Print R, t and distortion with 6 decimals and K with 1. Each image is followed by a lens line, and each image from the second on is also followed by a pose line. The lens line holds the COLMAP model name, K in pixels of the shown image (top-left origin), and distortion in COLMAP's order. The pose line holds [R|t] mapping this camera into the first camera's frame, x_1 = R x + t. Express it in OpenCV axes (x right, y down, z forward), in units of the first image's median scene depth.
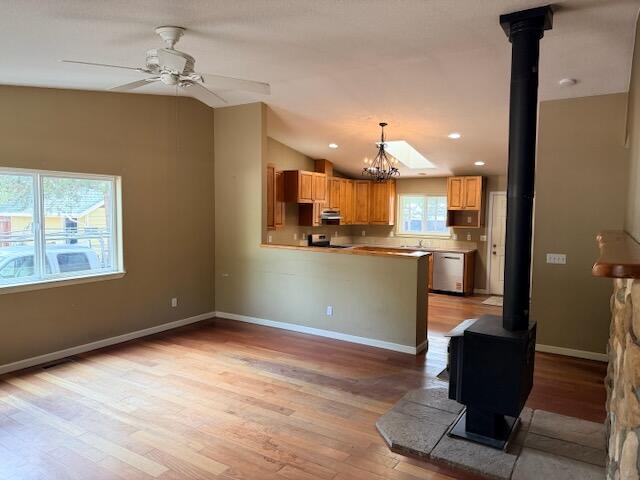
lens RADIAL K [[449.4, 0, 320.6], [0, 449.4, 237.4], [0, 0, 1]] dist [0.110396, -0.120076]
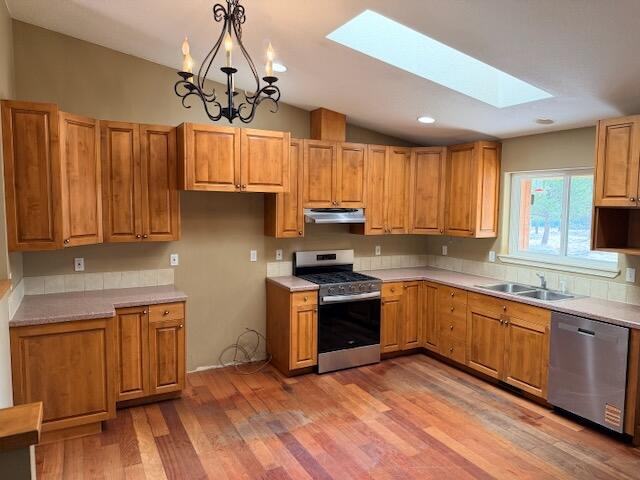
lens RADIAL K [[449.4, 0, 320.6], [0, 449.4, 237.4], [0, 0, 1]] dist [0.110396, -0.120076]
pose [[0.869758, 0.035477, -0.492201, 0.256563], [-0.032419, 0.999366, 0.014746, -0.030825], [0.492412, 0.003131, 0.870357, 0.519934]]
